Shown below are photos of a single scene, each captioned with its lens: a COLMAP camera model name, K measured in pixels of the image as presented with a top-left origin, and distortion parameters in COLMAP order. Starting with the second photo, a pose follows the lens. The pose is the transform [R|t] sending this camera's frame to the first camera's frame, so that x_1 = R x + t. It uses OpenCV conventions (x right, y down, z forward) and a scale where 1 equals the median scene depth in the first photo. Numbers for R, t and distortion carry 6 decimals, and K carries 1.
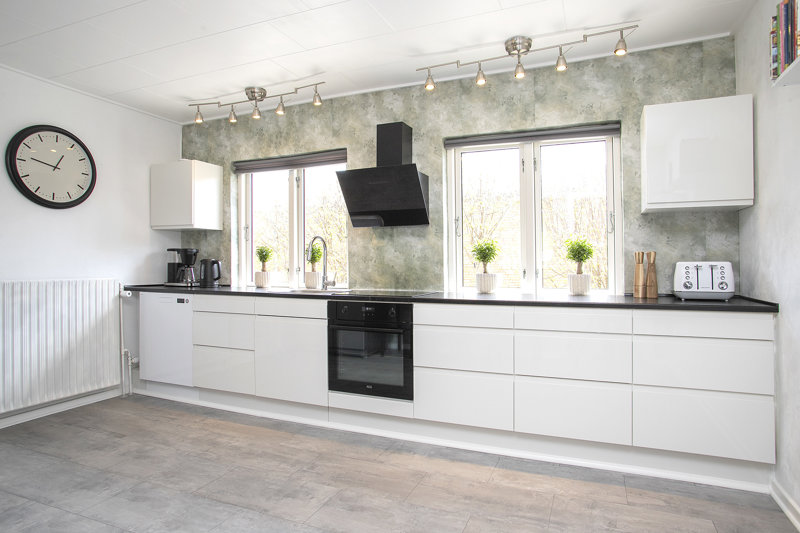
lens RADIAL K [[463.1, 0, 407.0], [0, 463.1, 263.0], [0, 0, 1]] dist [-0.044318, 0.006501]
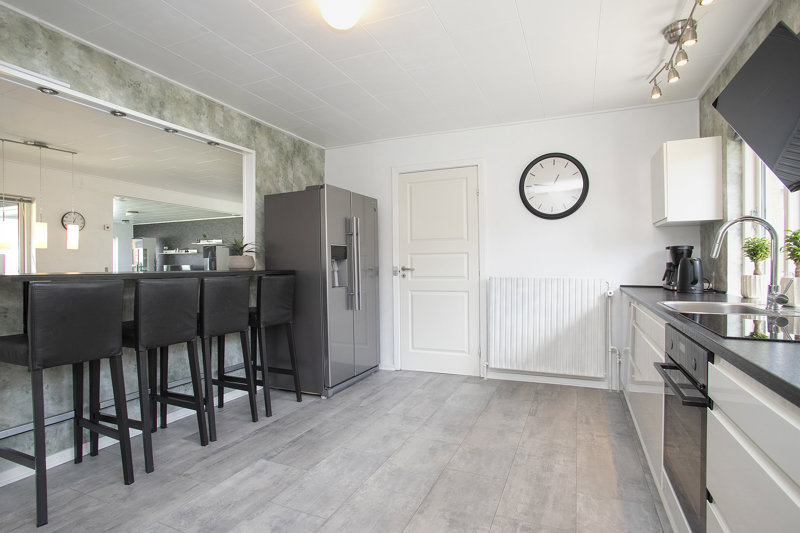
lens RADIAL K [[410.8, 0, 400.0], [0, 410.8, 271.8], [0, 0, 1]] dist [-0.007037, -0.000501]
pose [[-0.011779, 0.015416, -0.999812, 0.396435], [0.003459, 0.999876, 0.015377, 0.005155], [0.999925, -0.003277, -0.011831, 0.671315]]
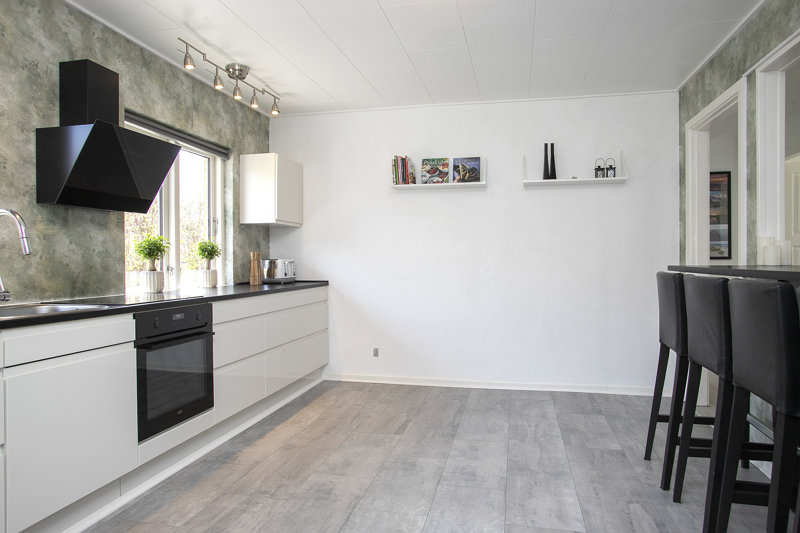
lens RADIAL K [[521.1, 0, 395.9], [0, 521.1, 262.5], [0, 0, 1]] dist [0.003898, 0.003533]
pose [[-0.165014, -0.003914, 0.986283, -1.039830], [0.001602, 0.999990, 0.004237, 0.001545], [-0.986290, 0.002279, -0.165006, 0.769986]]
